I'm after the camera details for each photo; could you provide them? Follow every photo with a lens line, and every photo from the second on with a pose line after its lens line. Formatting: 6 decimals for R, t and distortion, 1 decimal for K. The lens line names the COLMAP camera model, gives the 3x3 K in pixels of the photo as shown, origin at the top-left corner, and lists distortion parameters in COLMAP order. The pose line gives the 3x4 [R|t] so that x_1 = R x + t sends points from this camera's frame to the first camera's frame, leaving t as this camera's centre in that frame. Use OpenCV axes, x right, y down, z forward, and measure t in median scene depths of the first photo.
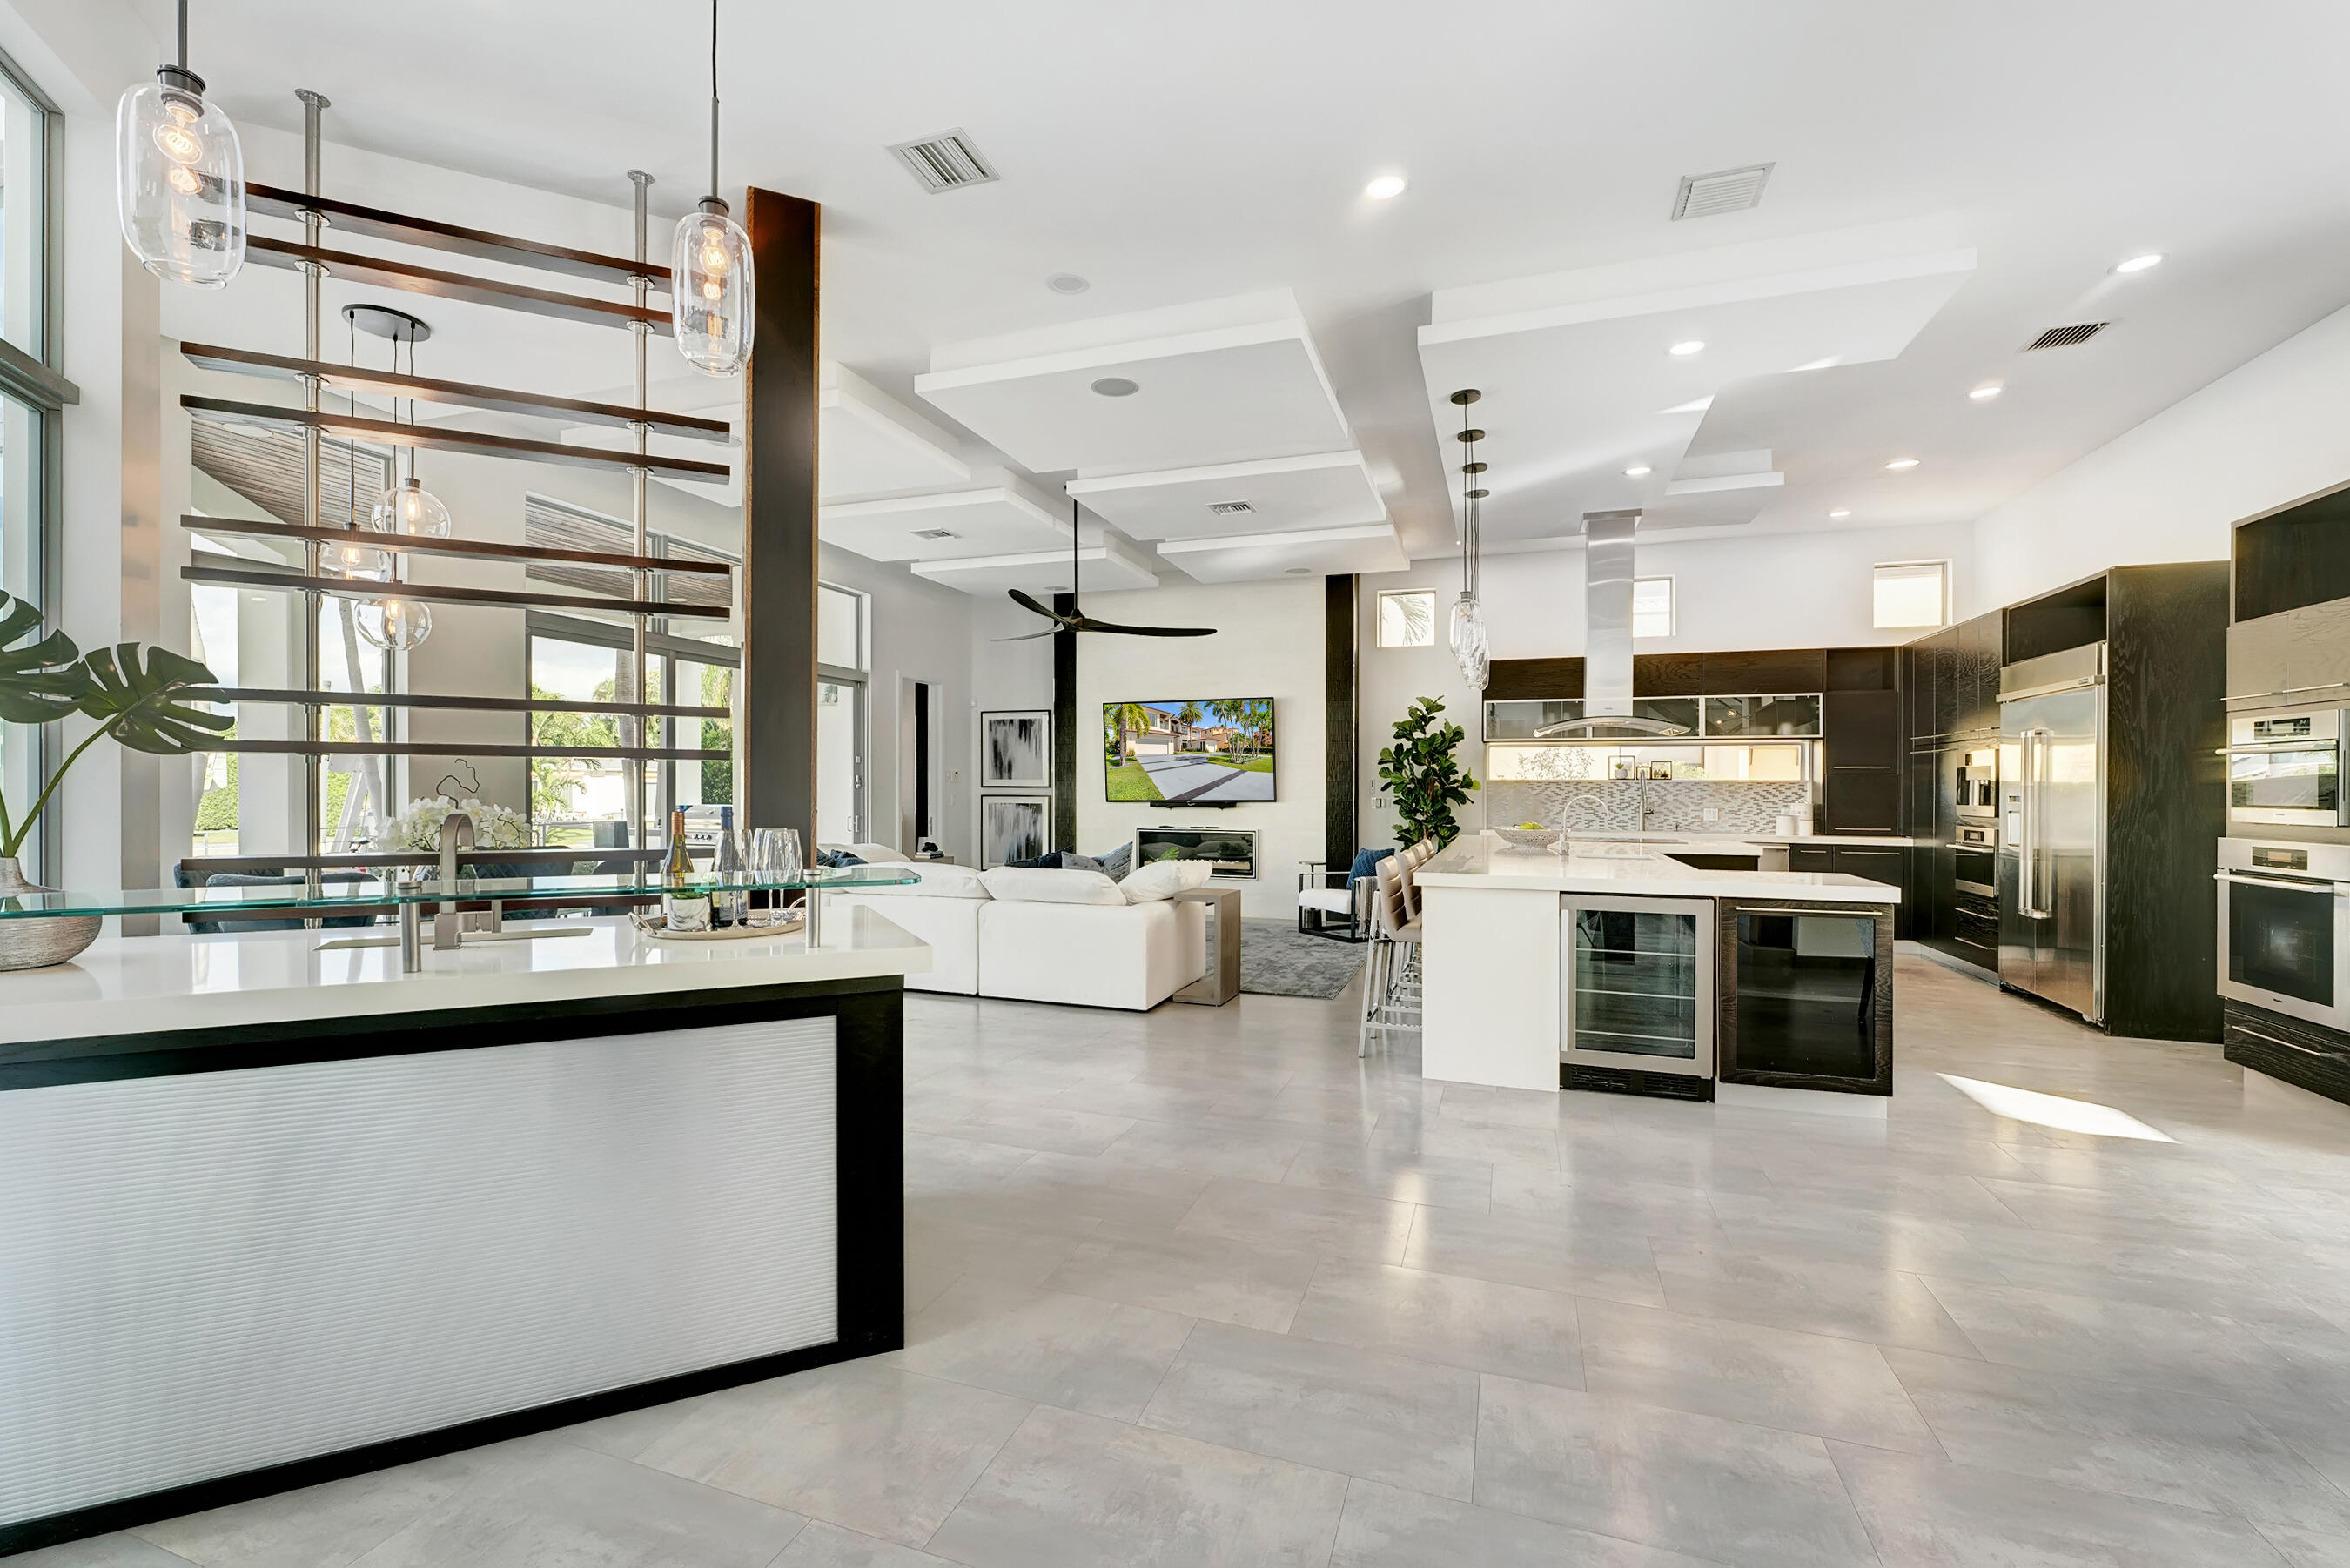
lens RADIAL K [[987.3, 0, 1179.3], [0, 987.3, 788.0], [0, 0, 1]] dist [-0.002119, 0.000438]
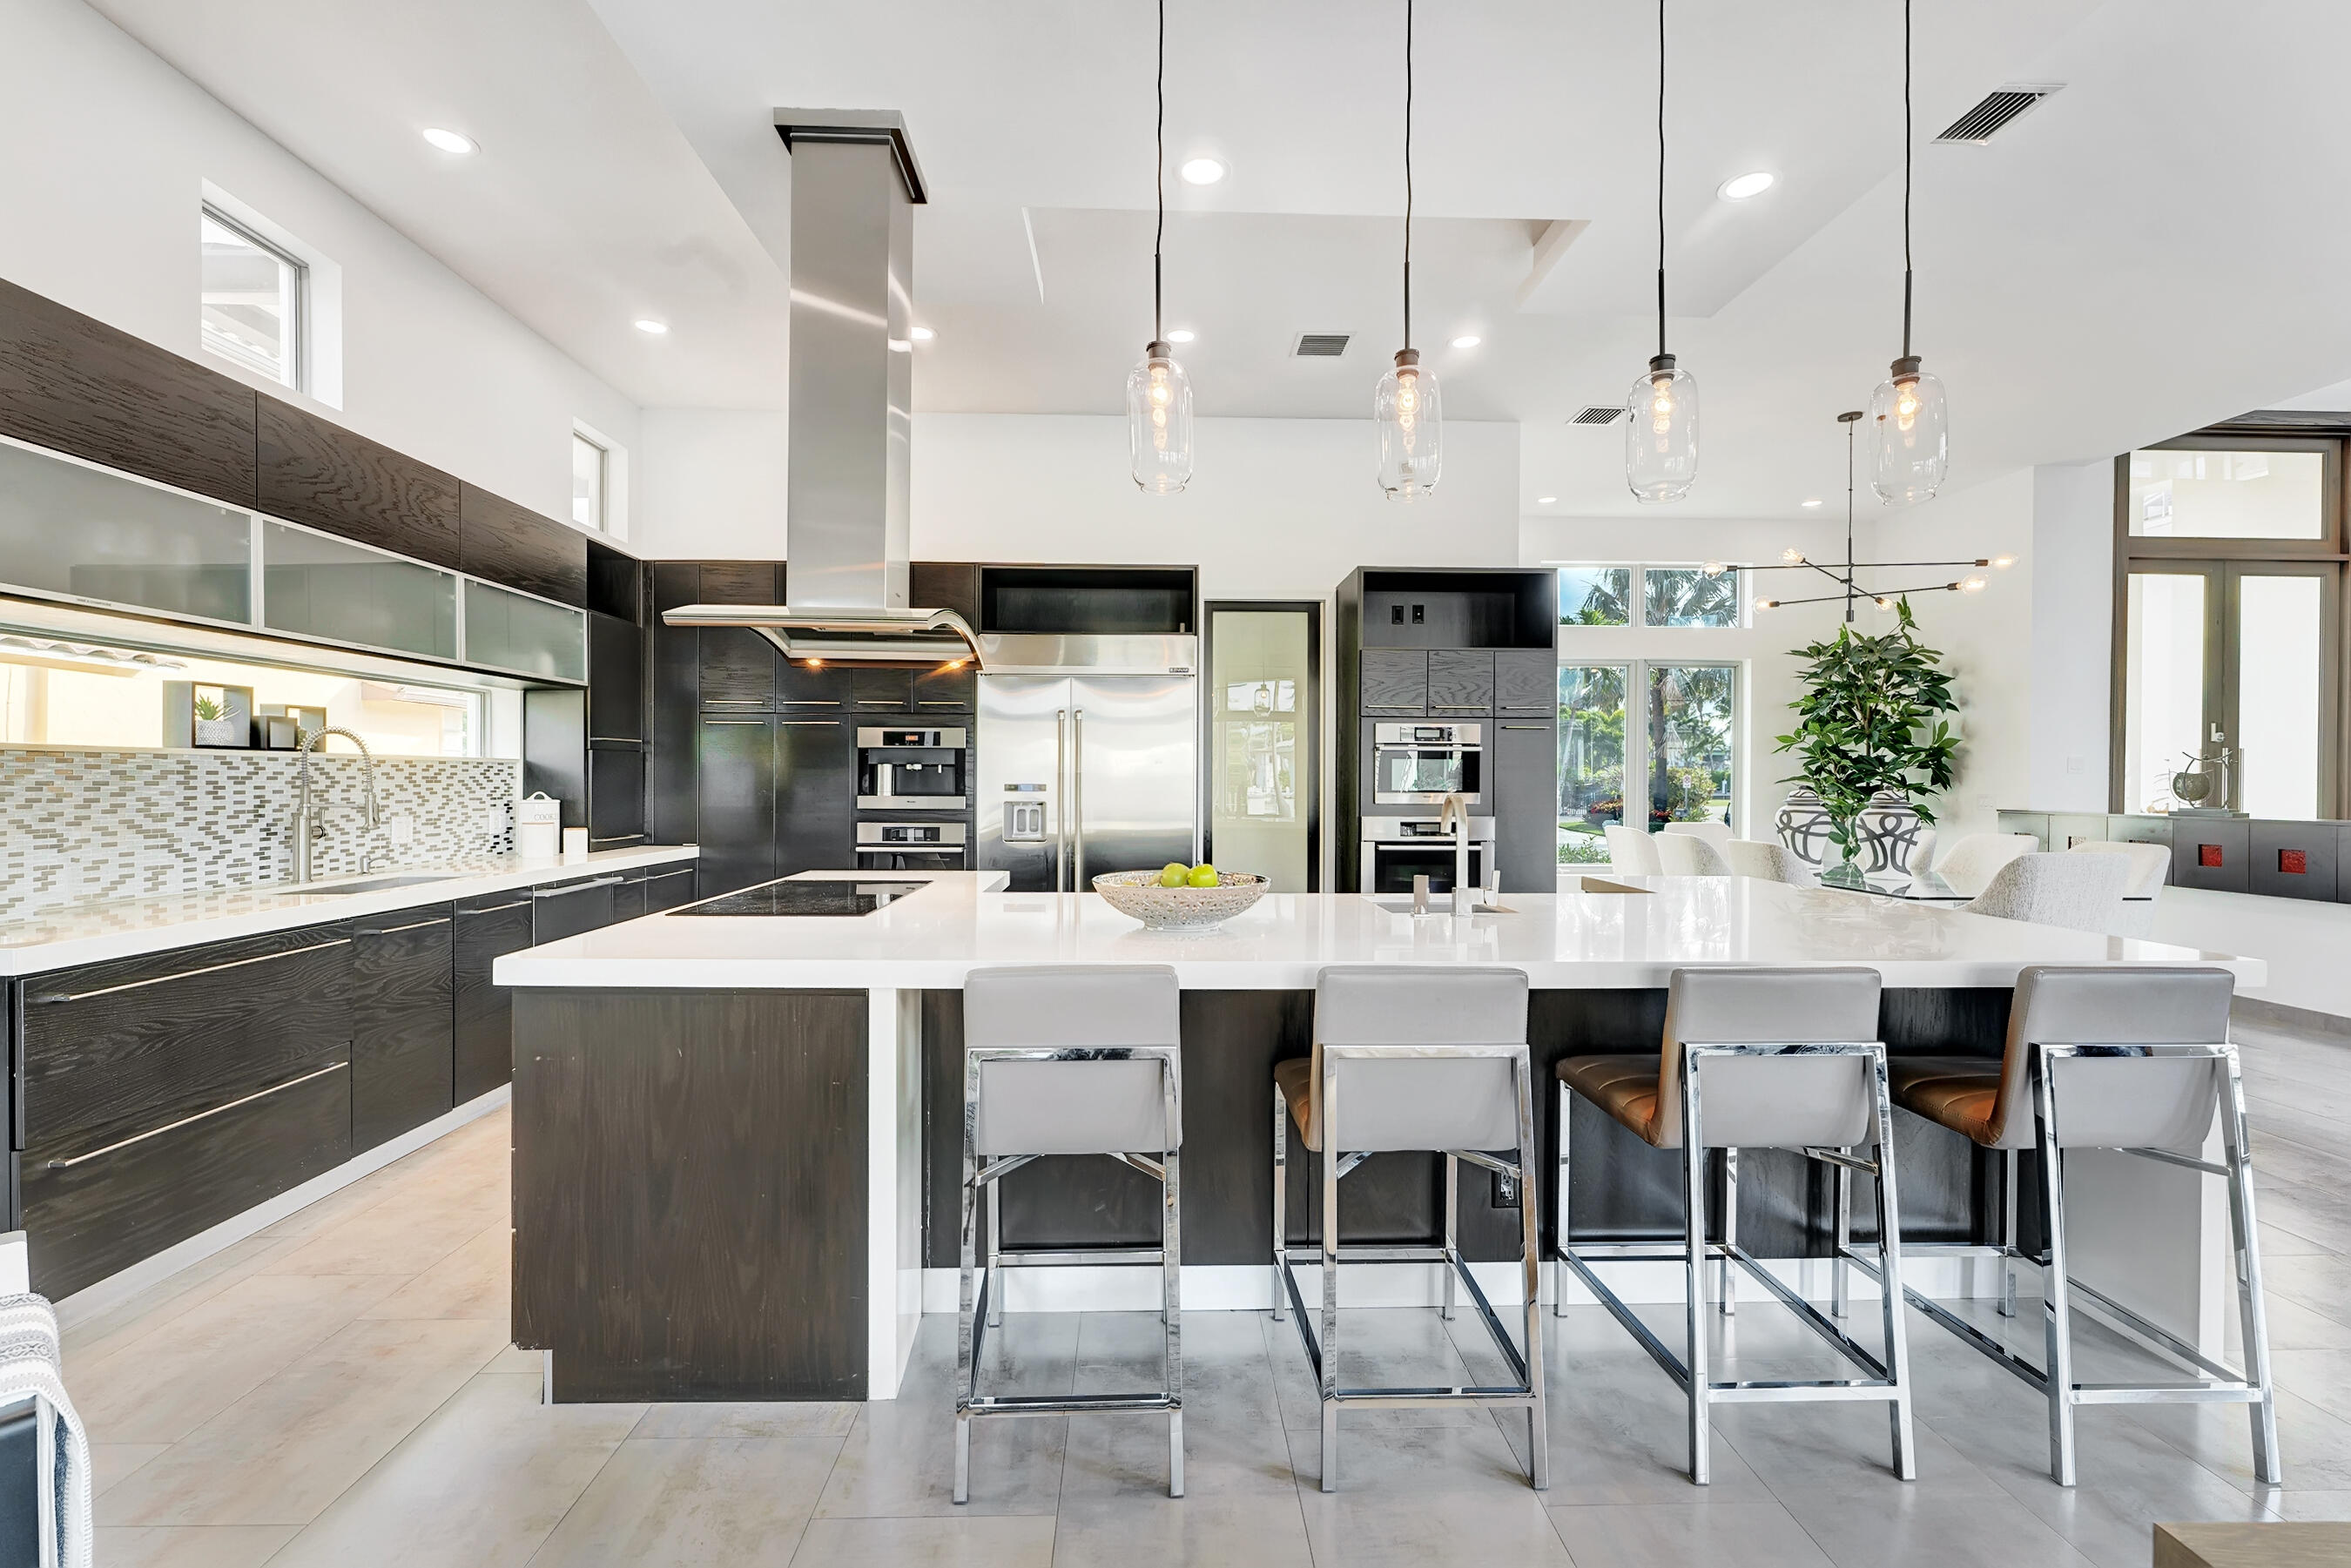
lens RADIAL K [[987.8, 0, 1170.6], [0, 987.8, 781.5], [0, 0, 1]] dist [-0.002119, 0.000438]
pose [[-0.348637, -0.010093, 0.937204, -0.019651], [-0.006232, 0.999945, 0.008450, -0.002154], [-0.937237, -0.002895, -0.348680, 0.976179]]
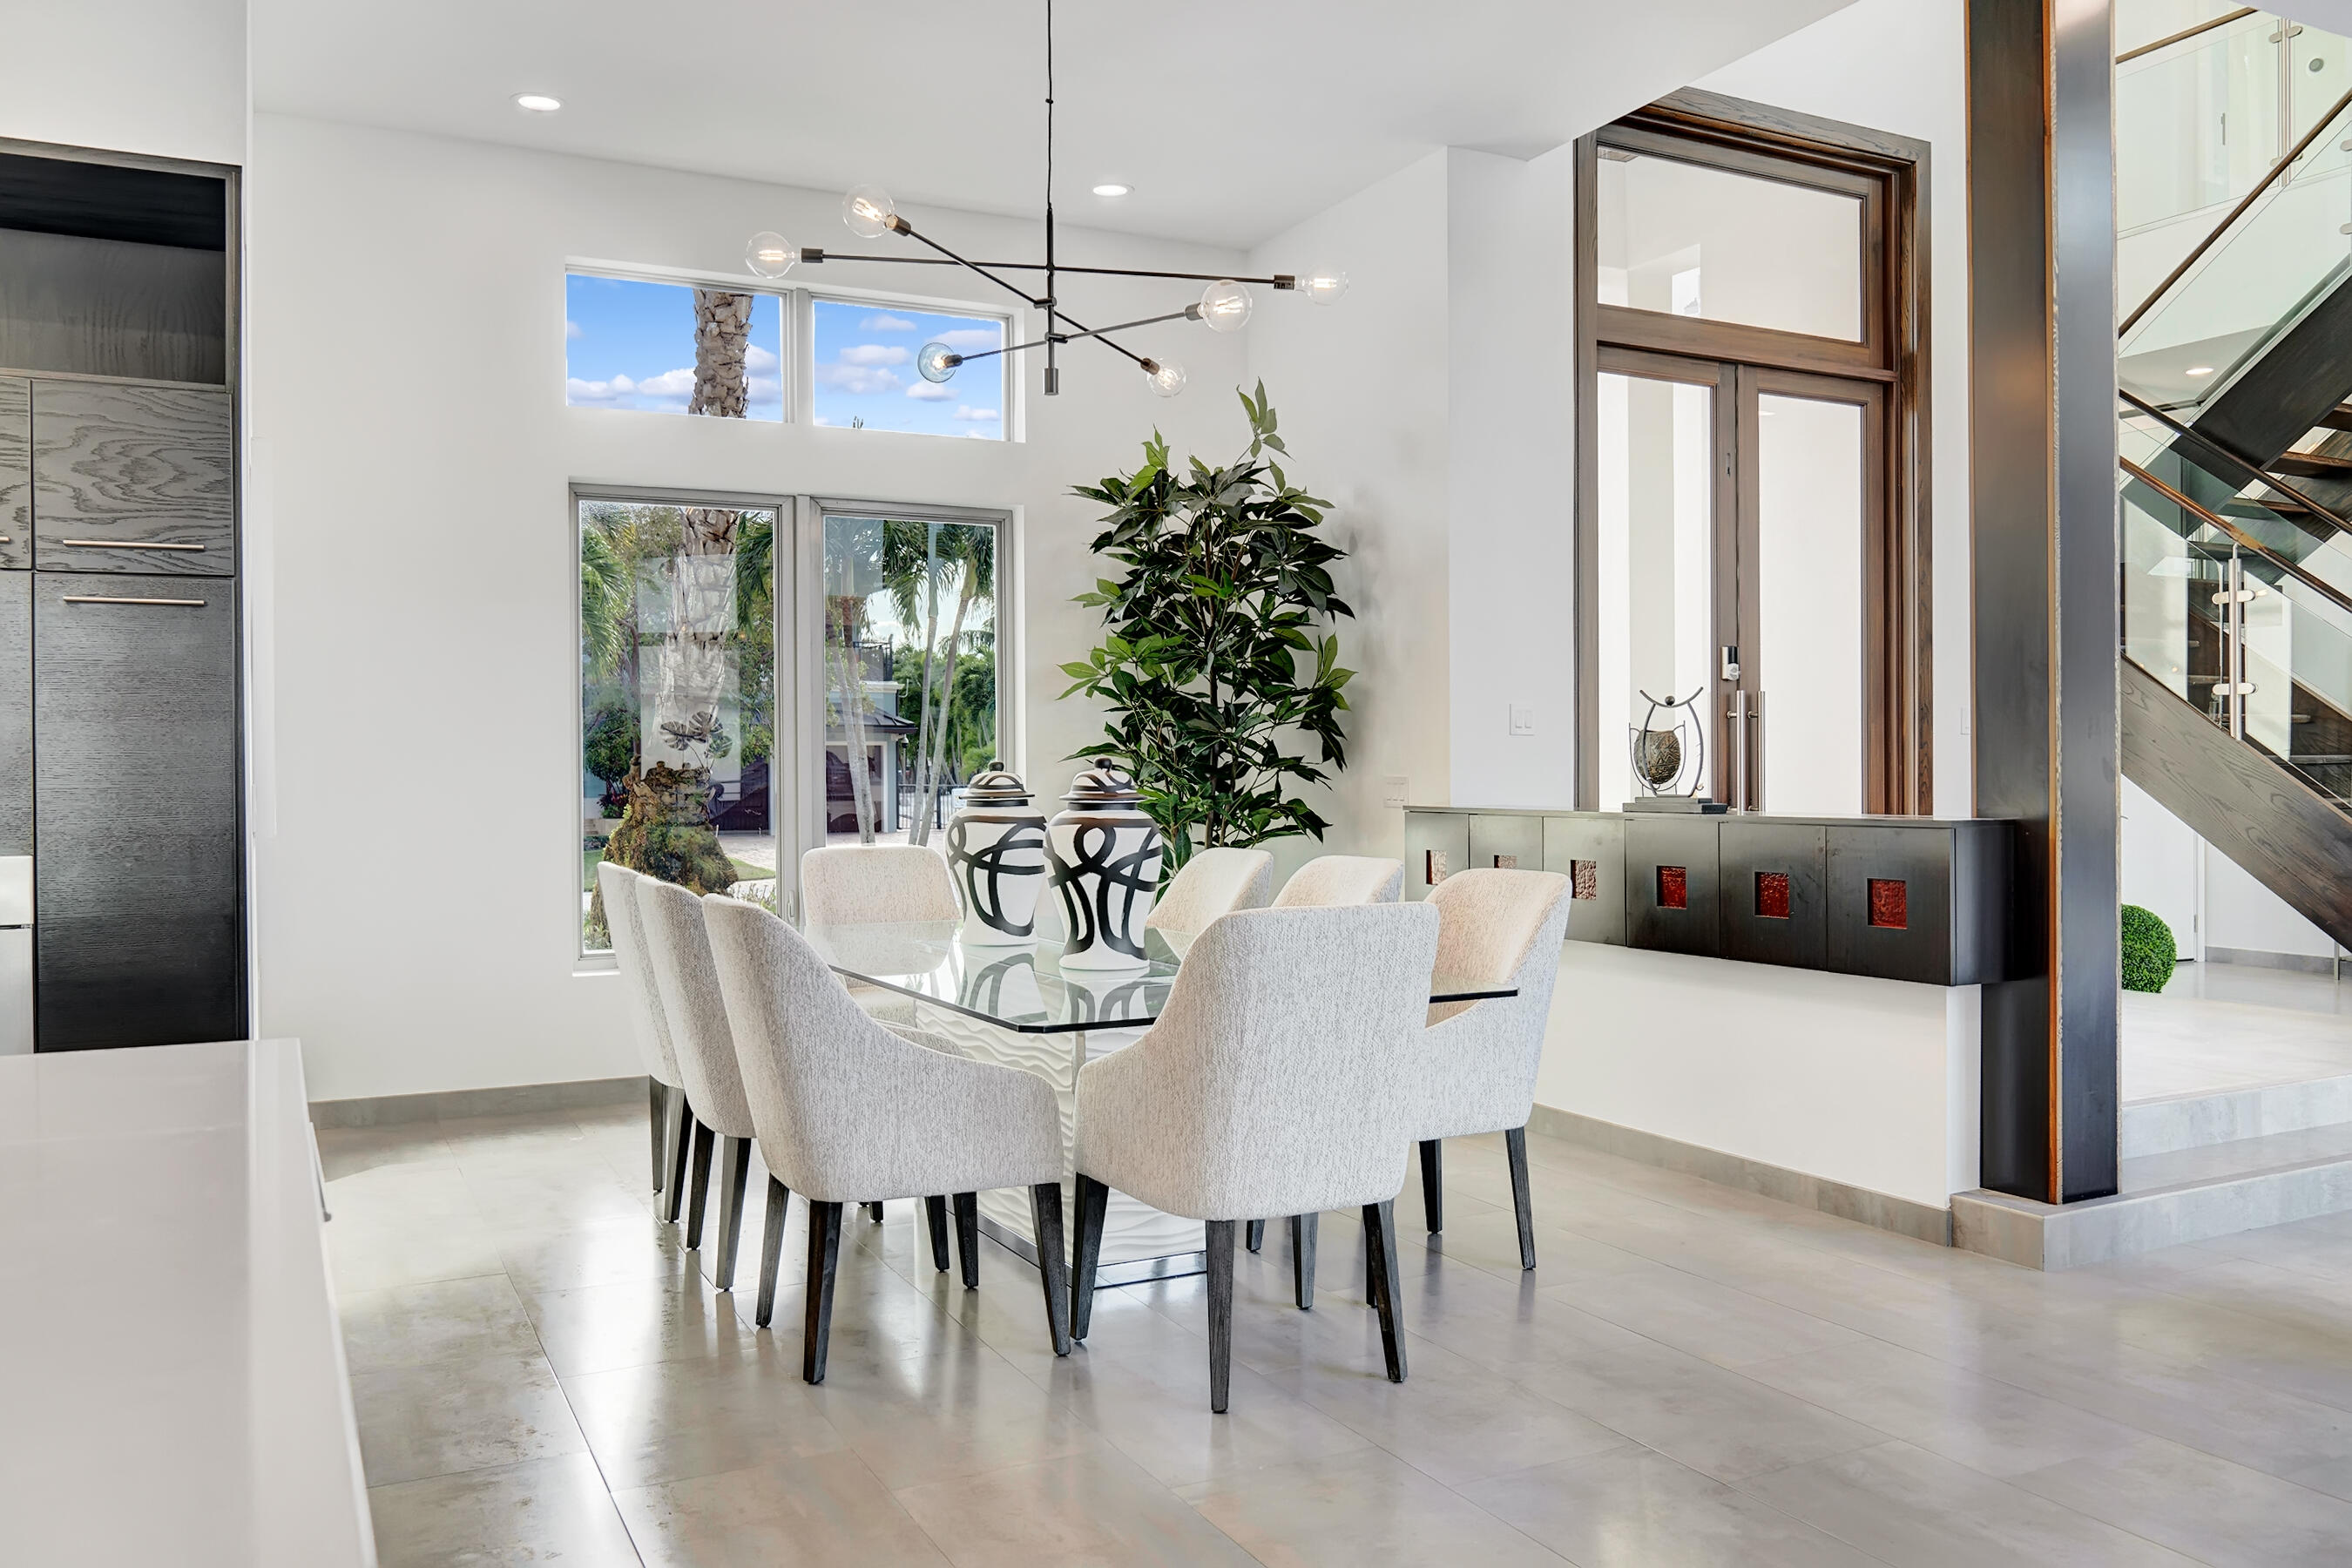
lens RADIAL K [[1778.5, 0, 1184.6], [0, 1778.5, 776.7], [0, 0, 1]] dist [-0.016782, 0.004646]
pose [[-0.718670, -0.005593, 0.695329, 0.054449], [0.001521, 0.999953, 0.009616, 0.004624], [-0.695350, 0.007968, -0.718627, 0.613085]]
